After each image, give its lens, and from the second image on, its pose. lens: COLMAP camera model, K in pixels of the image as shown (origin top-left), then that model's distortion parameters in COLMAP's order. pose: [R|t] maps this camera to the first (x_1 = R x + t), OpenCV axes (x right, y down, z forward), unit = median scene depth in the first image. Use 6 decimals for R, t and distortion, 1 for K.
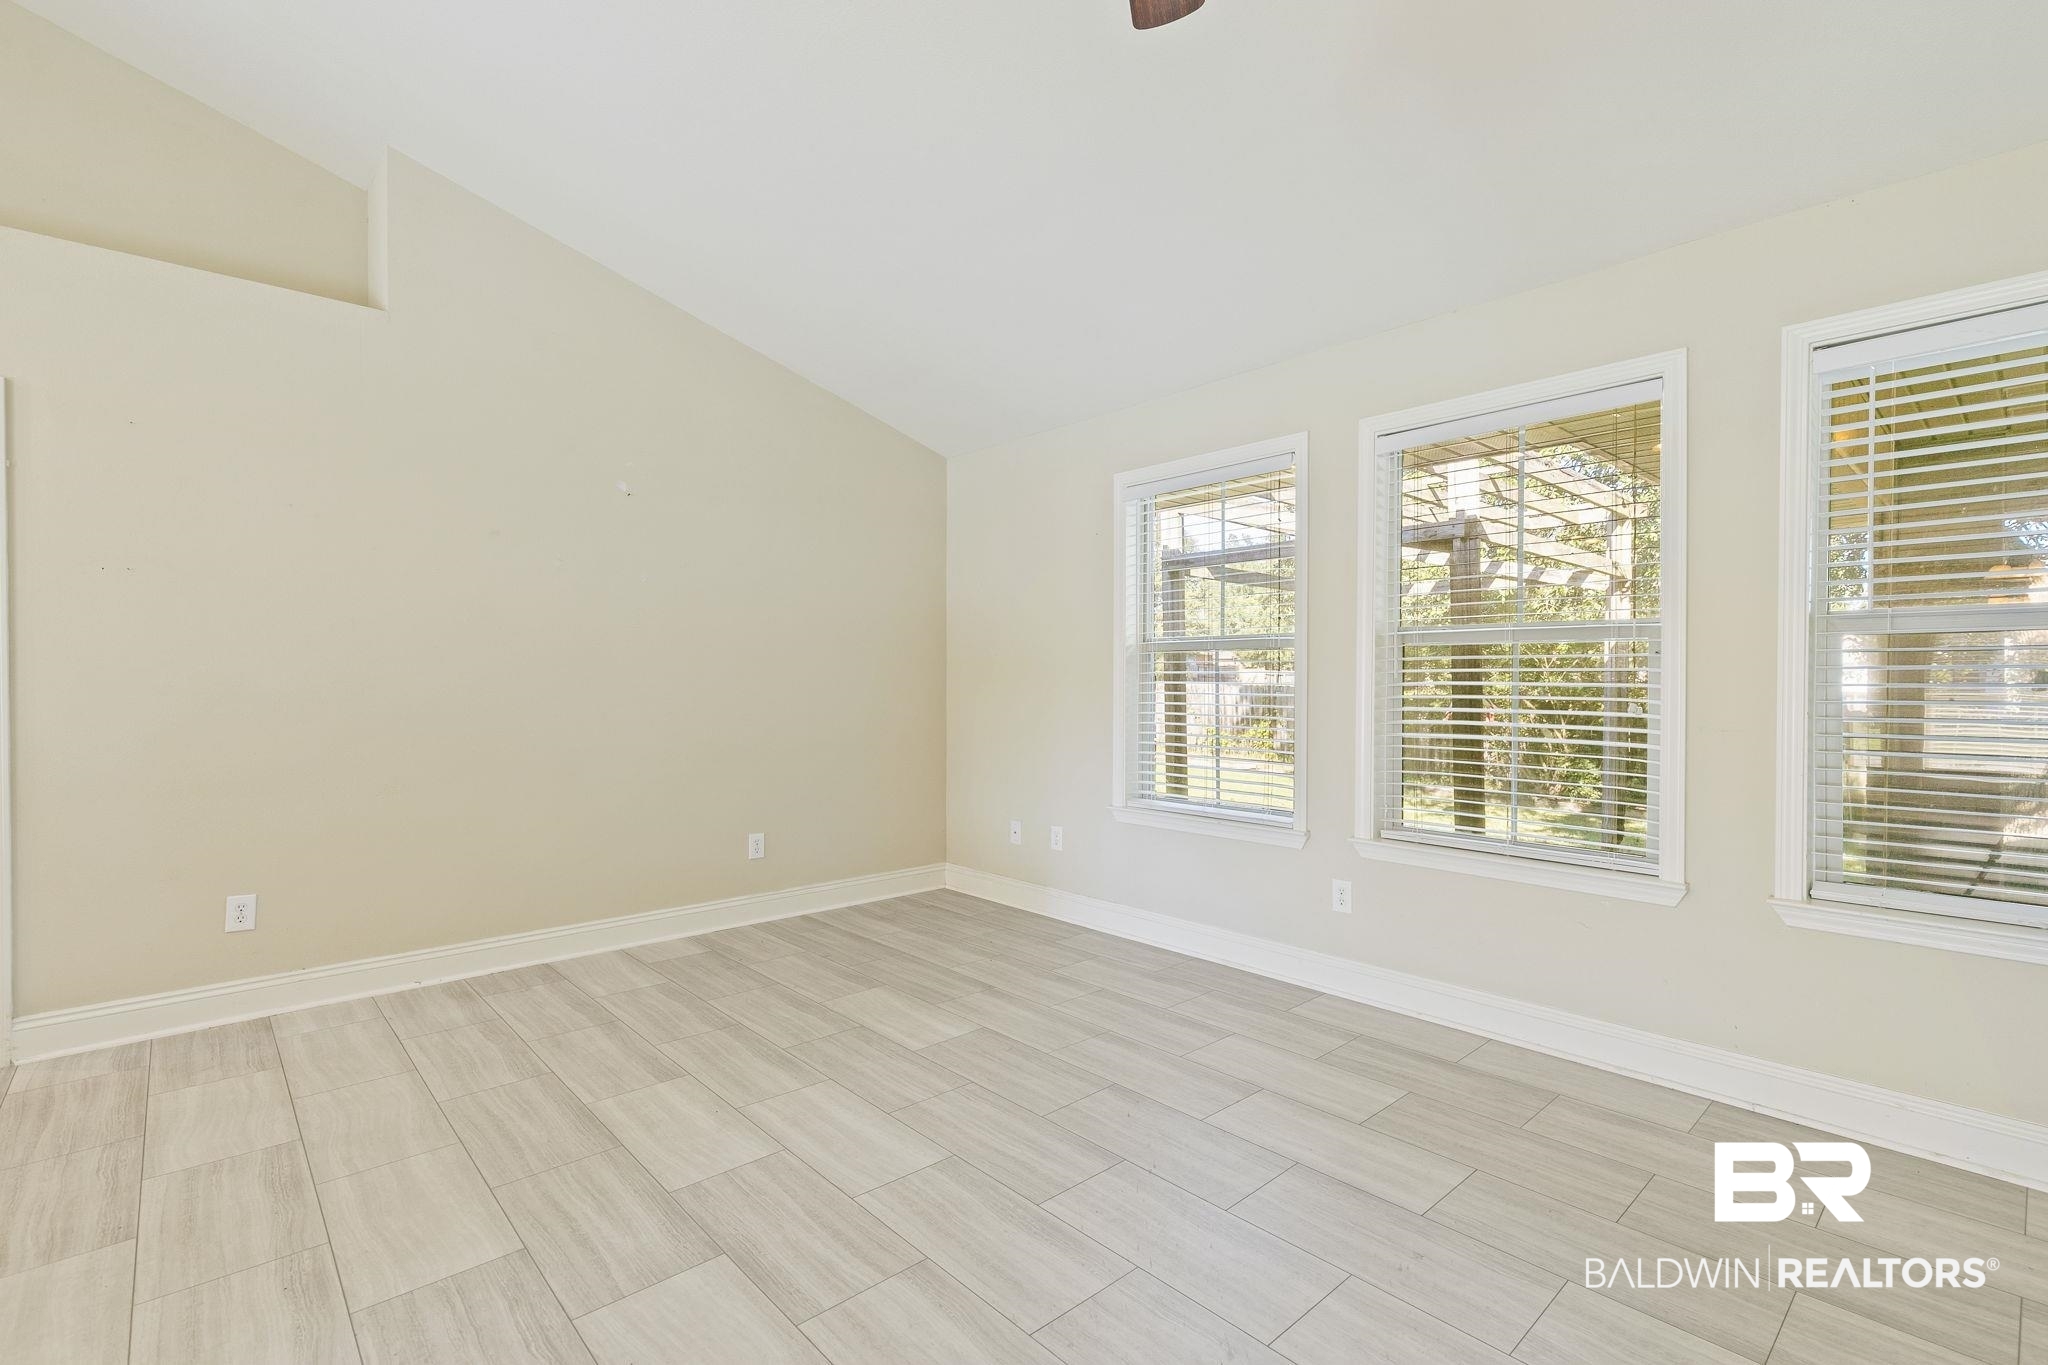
lens RADIAL K [[916.8, 0, 1015.4], [0, 916.8, 668.4], [0, 0, 1]] dist [0.002050, 0.000077]
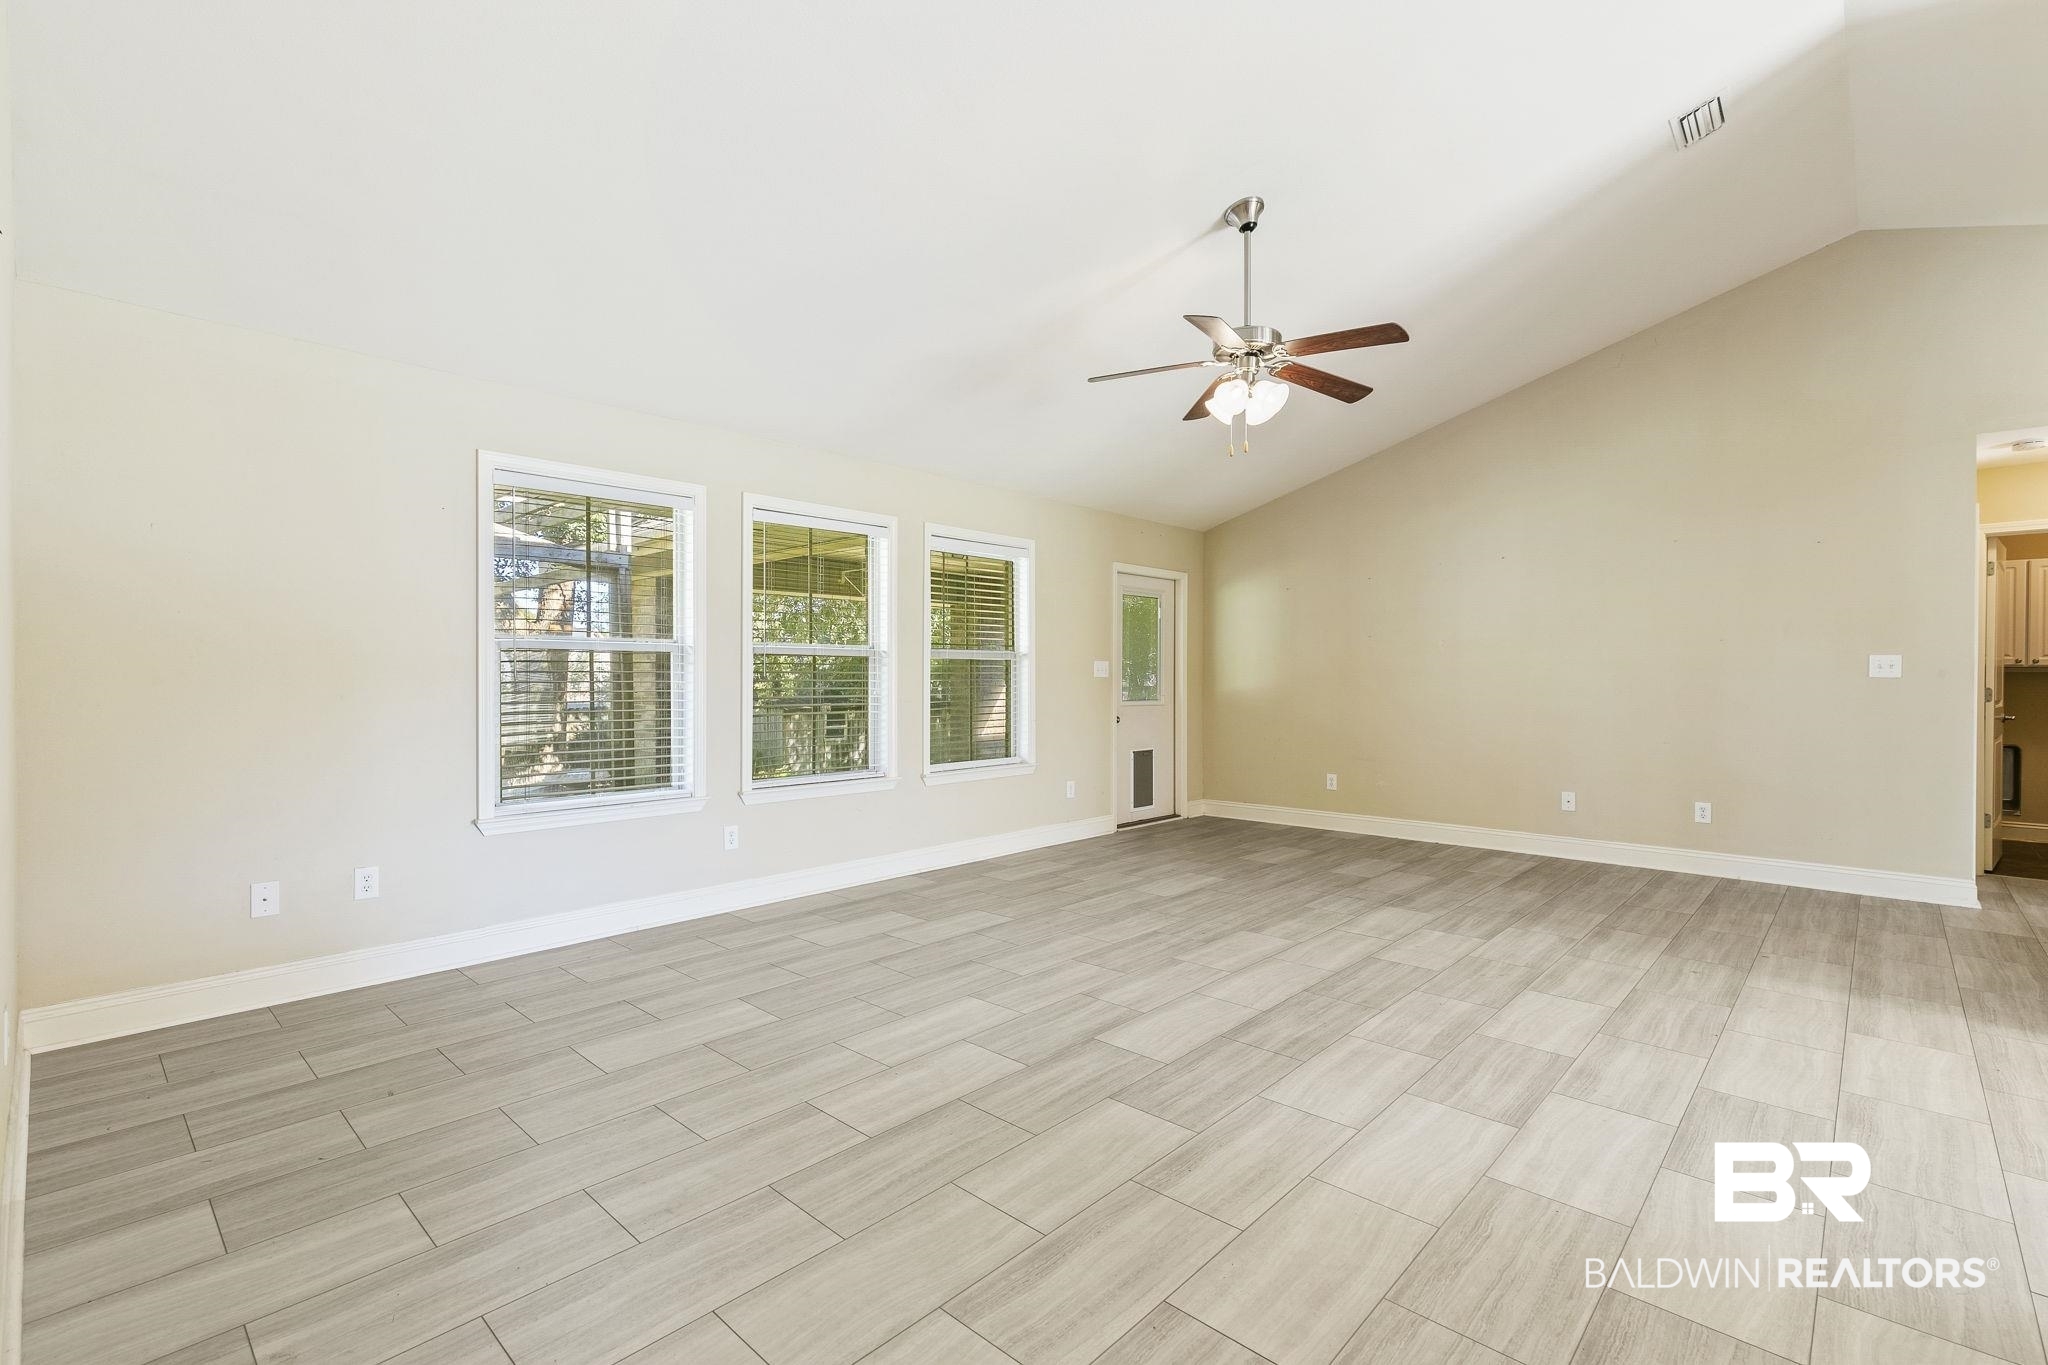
lens RADIAL K [[916.8, 0, 1015.4], [0, 916.8, 668.4], [0, 0, 1]] dist [0.002050, 0.000077]
pose [[-0.069024, 0.010503, 0.997560, -1.238914], [-0.008209, 0.999905, -0.011096, 0.012381], [-0.997581, -0.008955, -0.068931, 0.816440]]
